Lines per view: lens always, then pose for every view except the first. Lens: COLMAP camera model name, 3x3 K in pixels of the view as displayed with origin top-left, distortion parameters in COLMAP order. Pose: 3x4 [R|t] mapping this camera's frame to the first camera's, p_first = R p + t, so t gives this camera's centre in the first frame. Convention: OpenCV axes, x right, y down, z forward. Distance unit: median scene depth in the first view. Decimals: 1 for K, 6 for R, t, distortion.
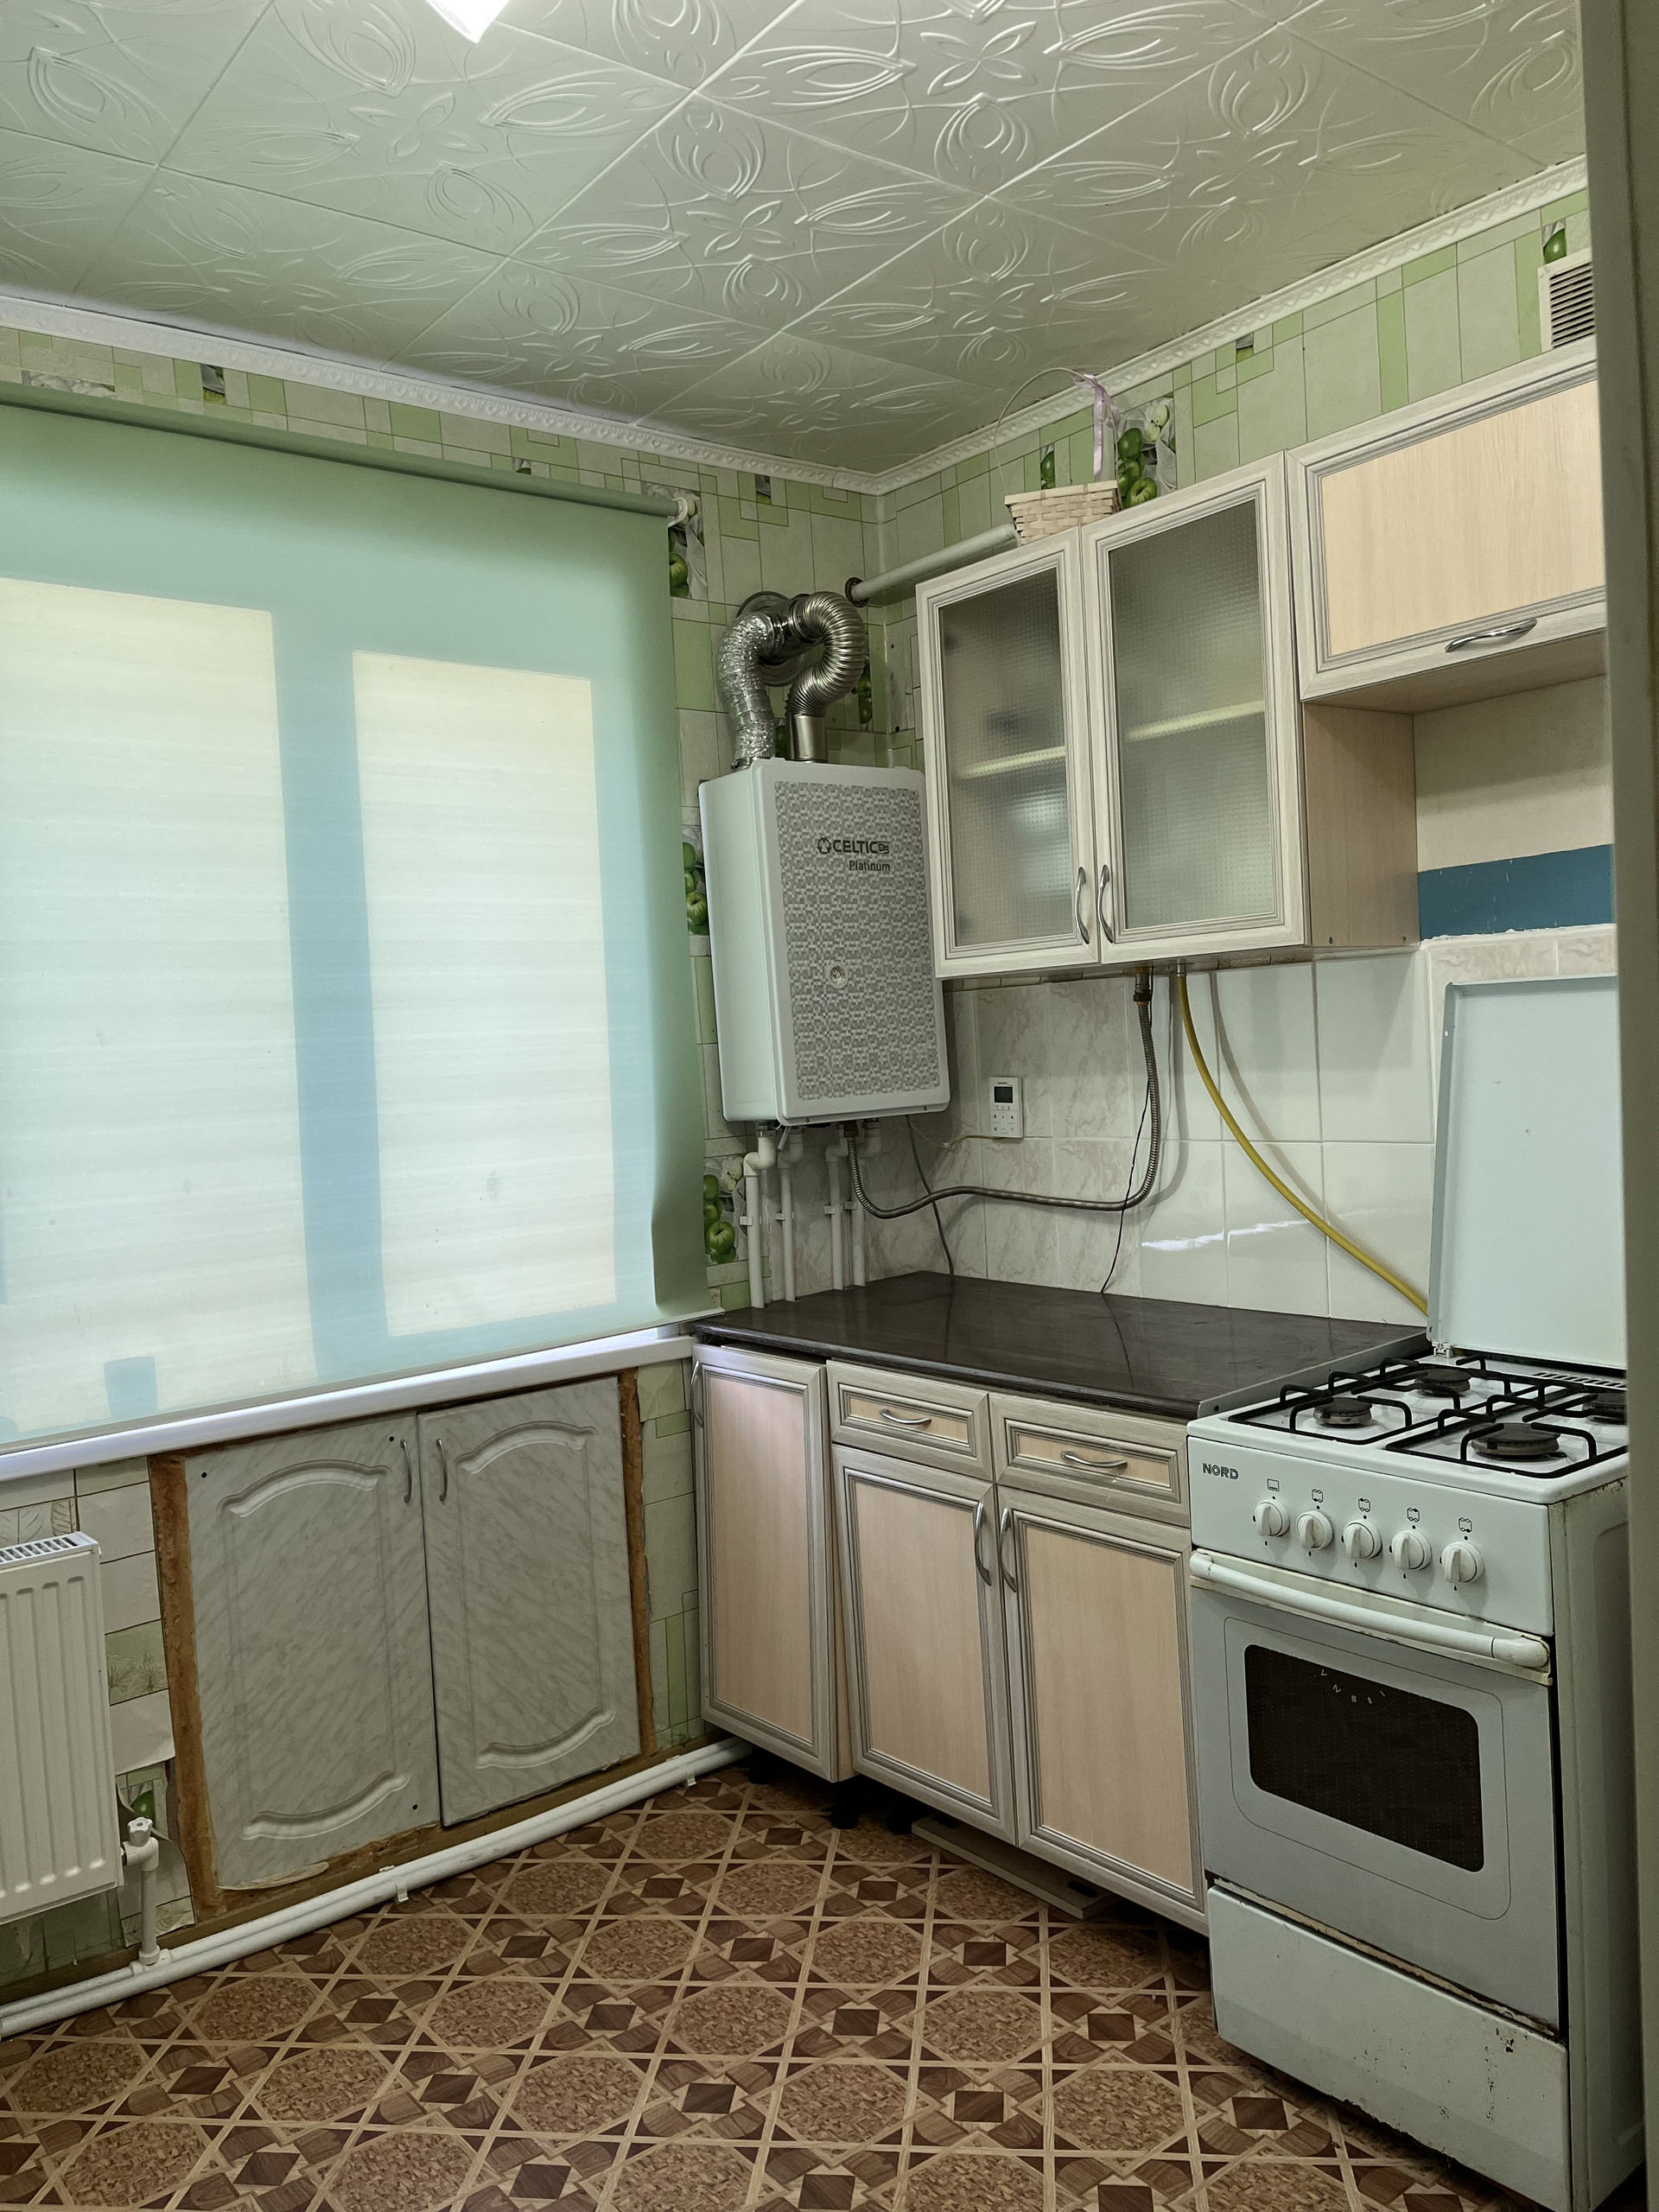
lens RADIAL K [[1573.5, 0, 829.5], [0, 1573.5, 1106.0], [0, 0, 1]] dist [0.055393, -0.094478]
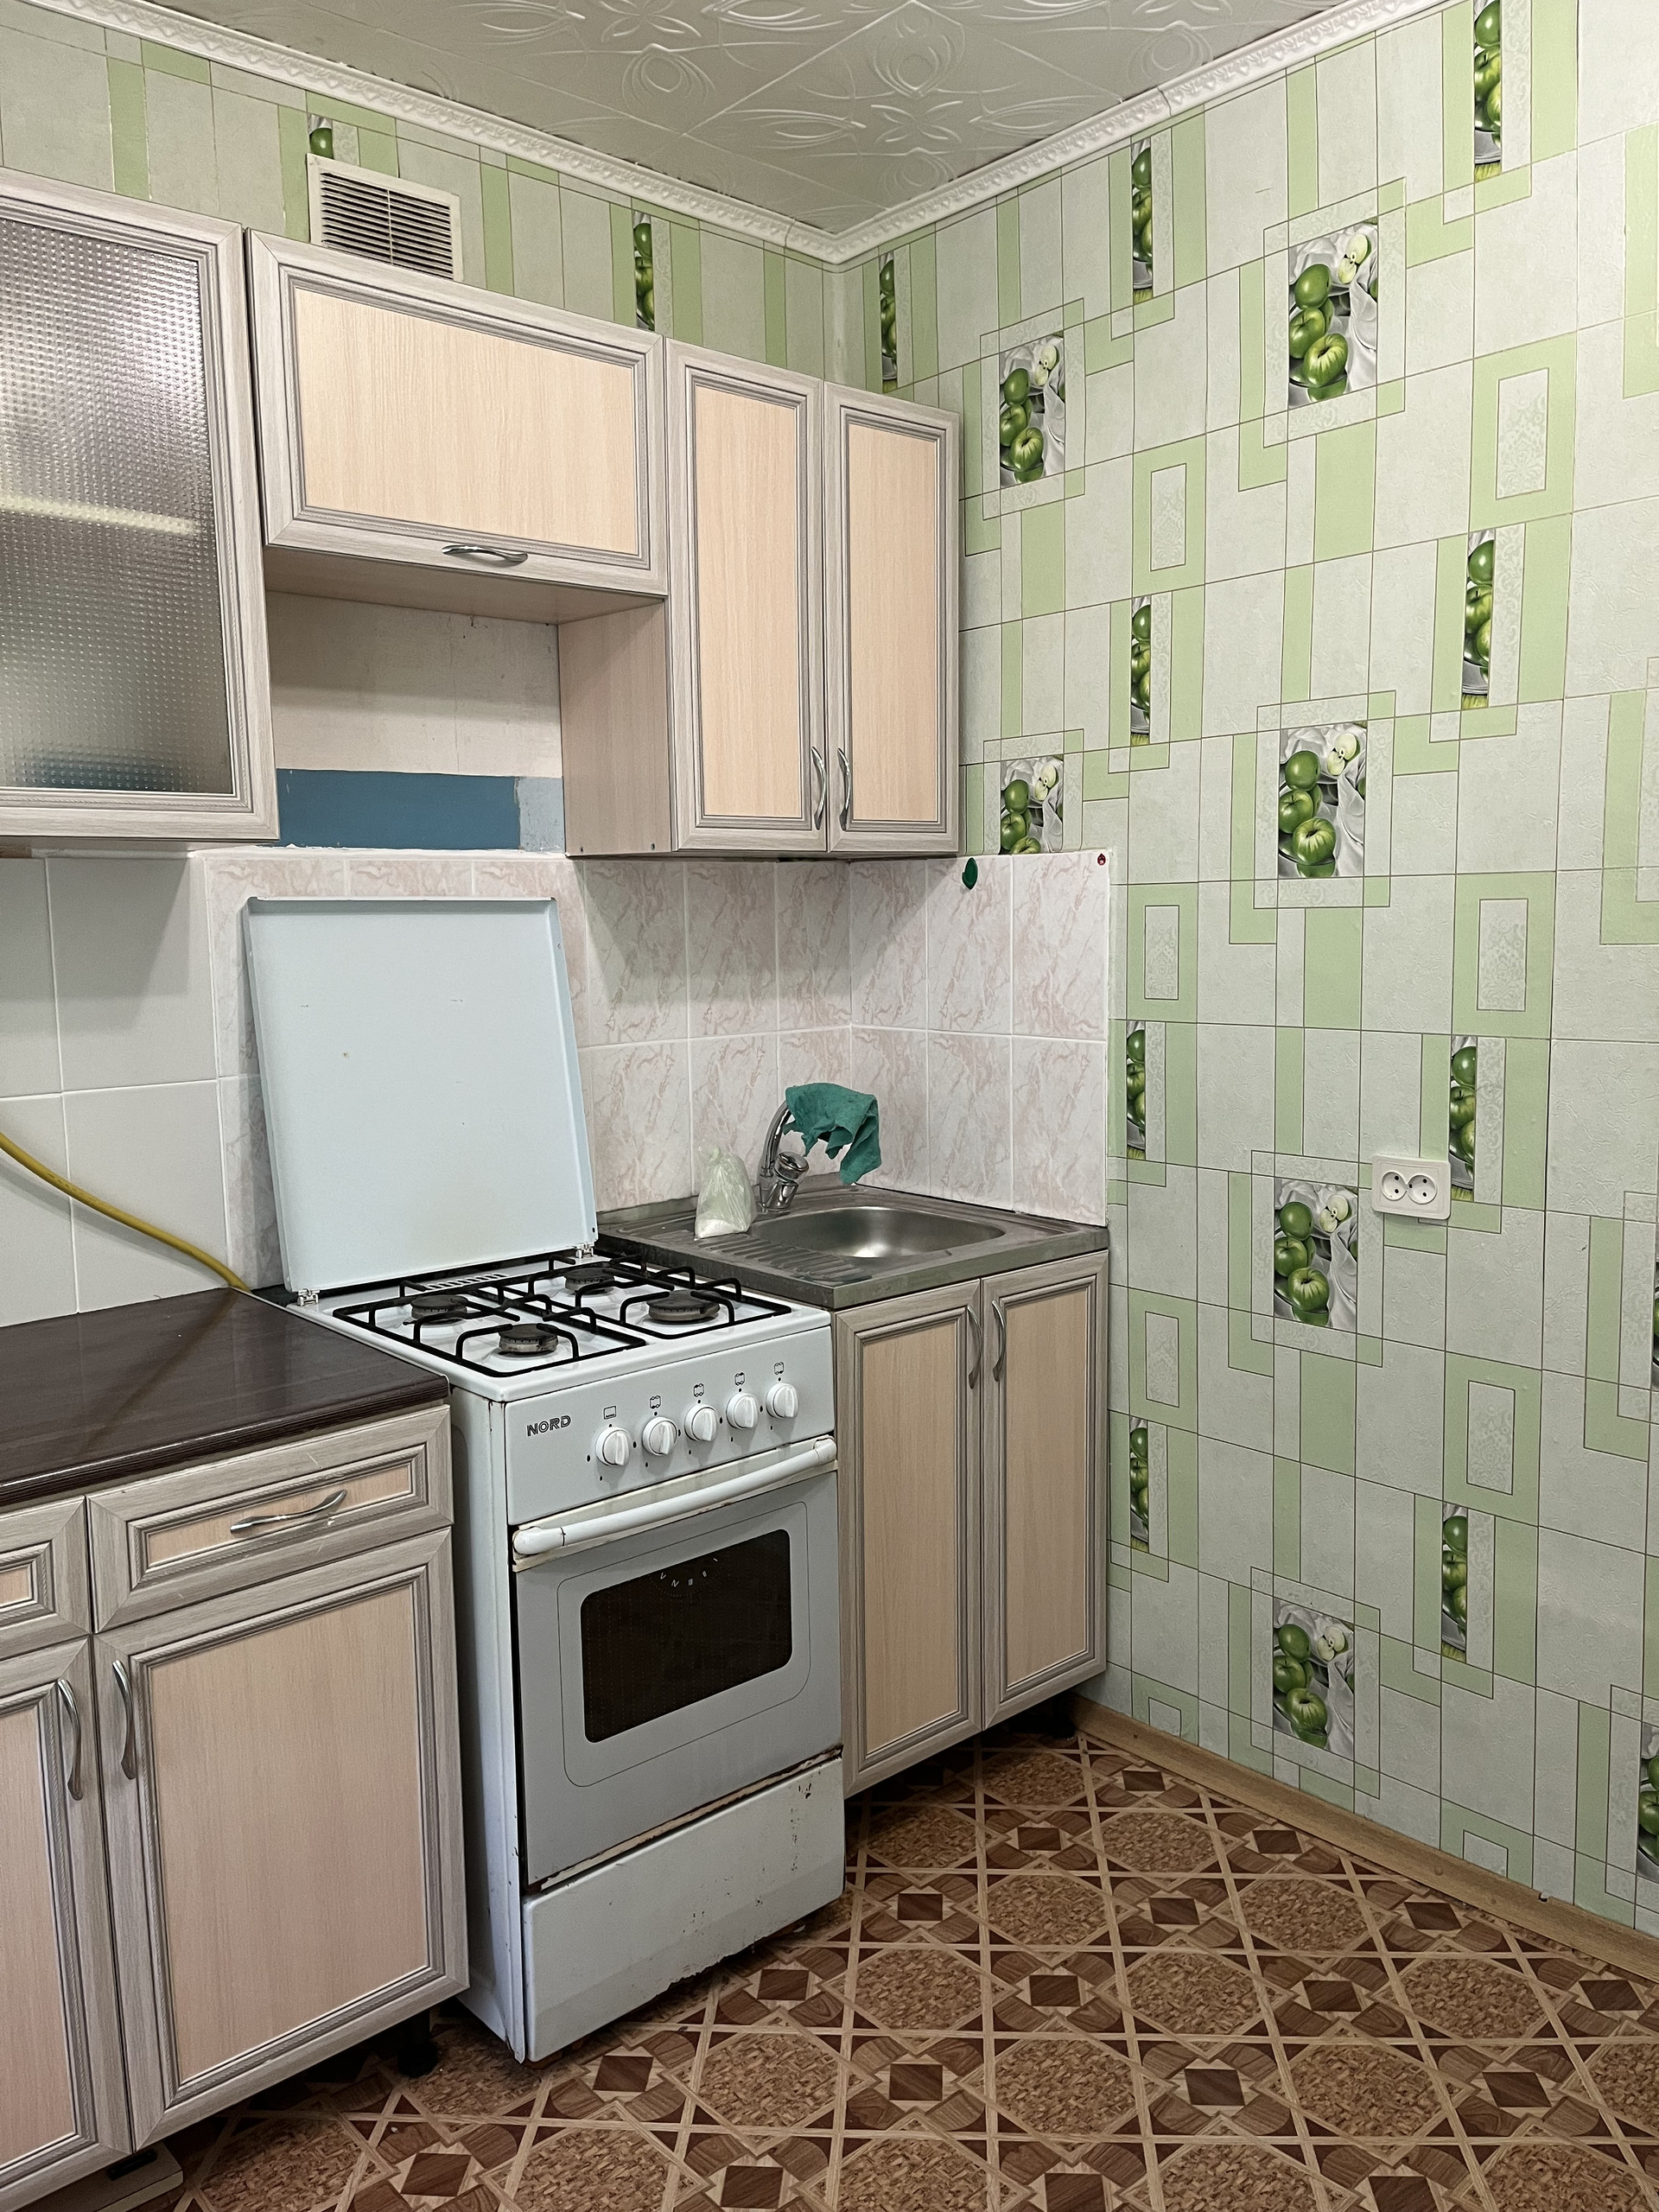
lens RADIAL K [[1676.9, 0, 829.5], [0, 1676.9, 1106.0], [0, 0, 1]] dist [-0.008652, 0.008315]
pose [[-0.050079, -0.056145, 0.997166, -0.707925], [0.061197, 0.996370, 0.059174, 0.004950], [-0.996869, 0.063987, -0.046461, 0.889824]]
